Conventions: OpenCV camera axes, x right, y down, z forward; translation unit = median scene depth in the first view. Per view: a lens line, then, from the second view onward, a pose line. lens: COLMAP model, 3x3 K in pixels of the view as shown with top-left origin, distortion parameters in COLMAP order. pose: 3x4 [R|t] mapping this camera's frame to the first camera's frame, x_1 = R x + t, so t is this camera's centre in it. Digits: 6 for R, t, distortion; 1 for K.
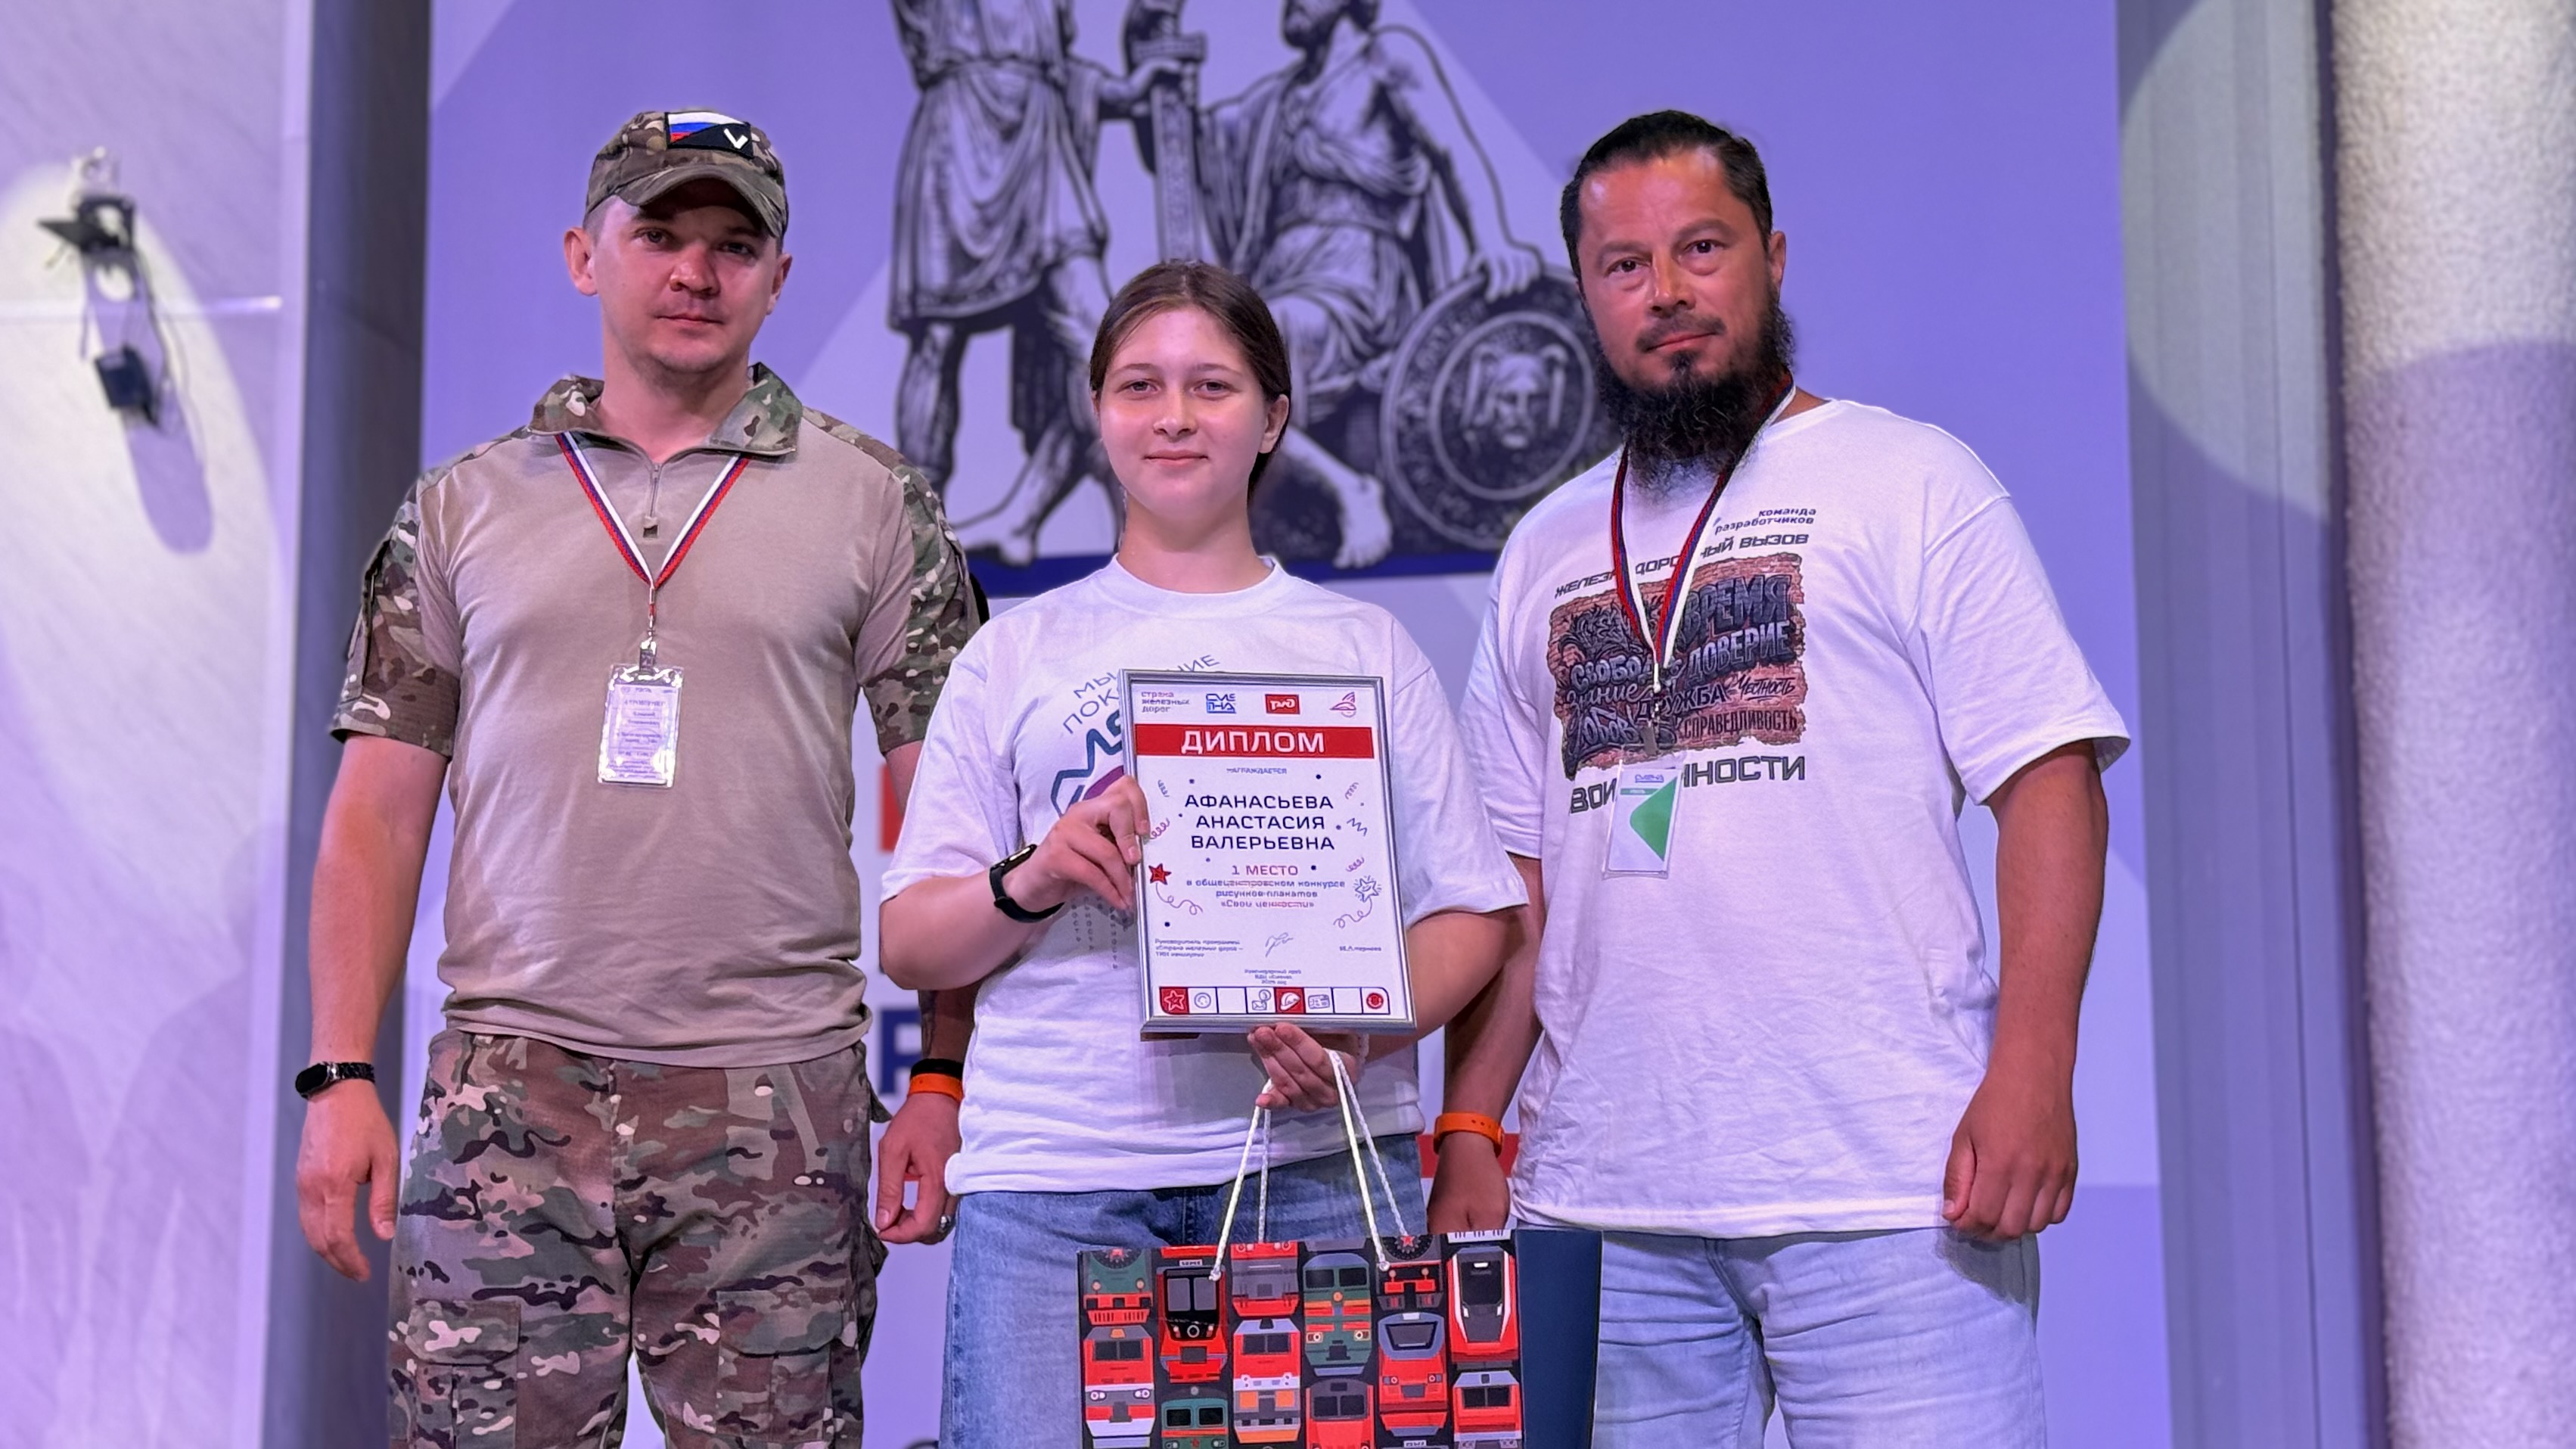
lens RADIAL K [[3769.3, 0, 1288.0], [0, 3769.3, 724.5], [0, 0, 1]] dist [0.024440, 0.120998]
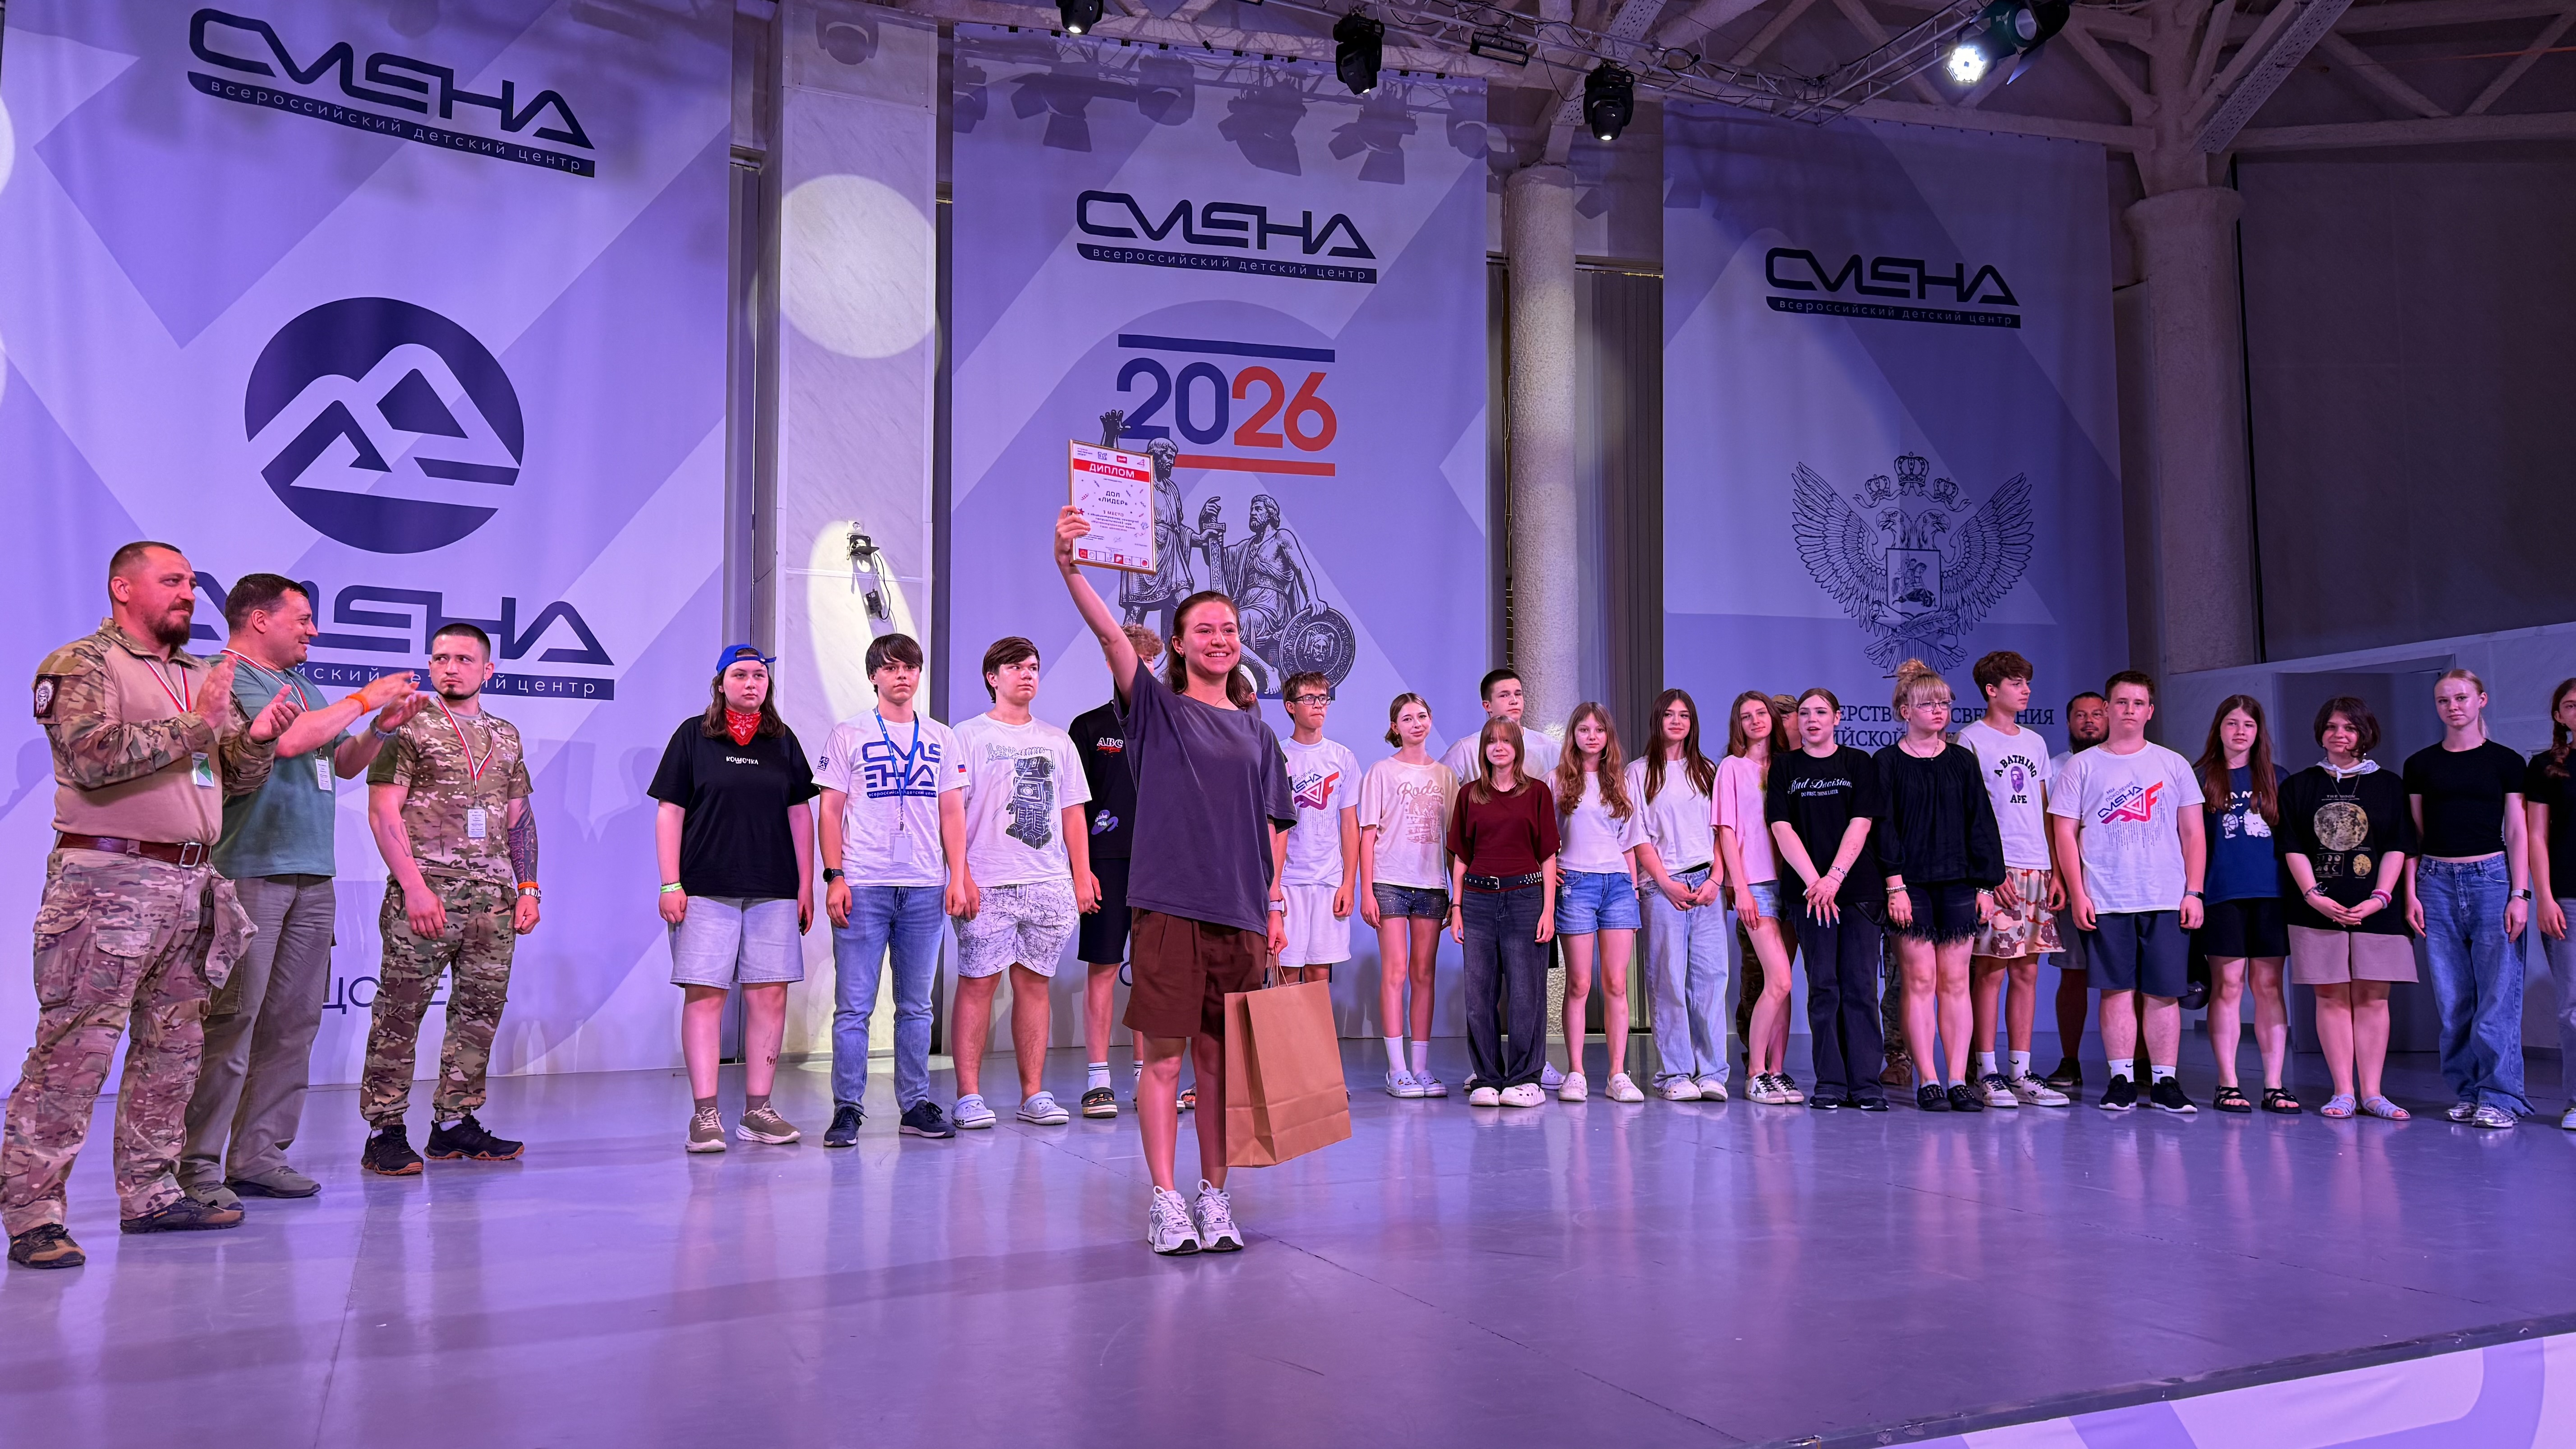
lens RADIAL K [[1805.7, 0, 1307.2], [0, 1805.7, 730.5], [0, 0, 1]] dist [0.063412, -0.136492]
pose [[0.859268, 0.046751, 0.509385, -0.736519], [-0.057025, 0.998362, 0.004563, -0.019402], [-0.508338, -0.032969, 0.860527, -0.353845]]
